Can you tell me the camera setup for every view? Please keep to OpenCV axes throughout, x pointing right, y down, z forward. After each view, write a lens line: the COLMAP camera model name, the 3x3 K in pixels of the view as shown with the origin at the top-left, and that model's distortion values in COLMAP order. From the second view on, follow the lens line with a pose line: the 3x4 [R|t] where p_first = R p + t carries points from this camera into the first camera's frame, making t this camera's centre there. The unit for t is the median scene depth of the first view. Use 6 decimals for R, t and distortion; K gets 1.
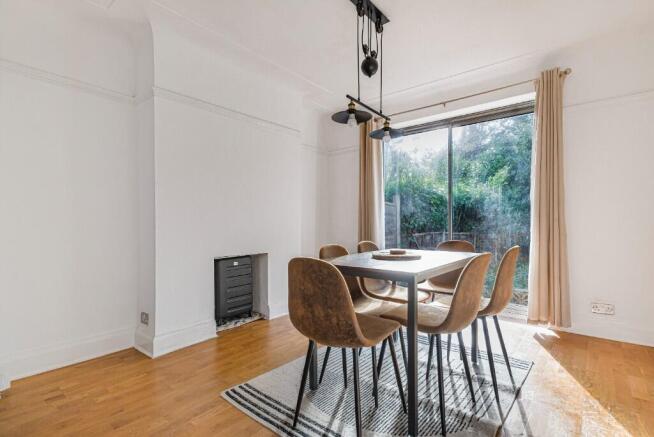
lens RADIAL K [[325.9, 0, 326.8], [0, 325.9, 218.4], [0, 0, 1]] dist [0.003798, 0.000462]
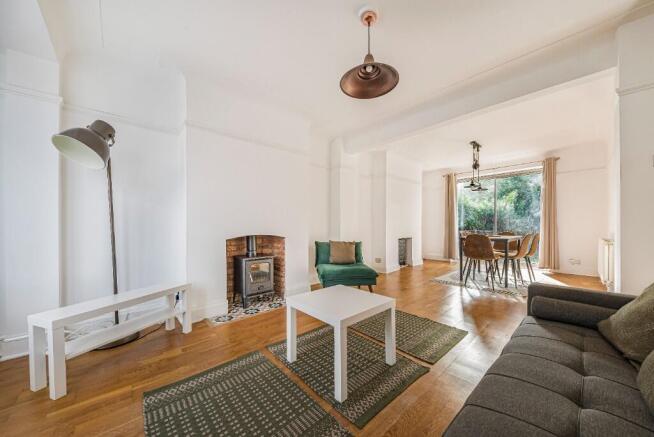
lens RADIAL K [[244.1, 0, 327.2], [0, 244.1, 221.9], [0, 0, 1]] dist [0.003828, 0.000102]
pose [[0.991296, 0.004175, -0.131584, -0.613216], [-0.004405, 0.999989, -0.001462, 0.002540], [0.131577, 0.002029, 0.991304, -0.873618]]
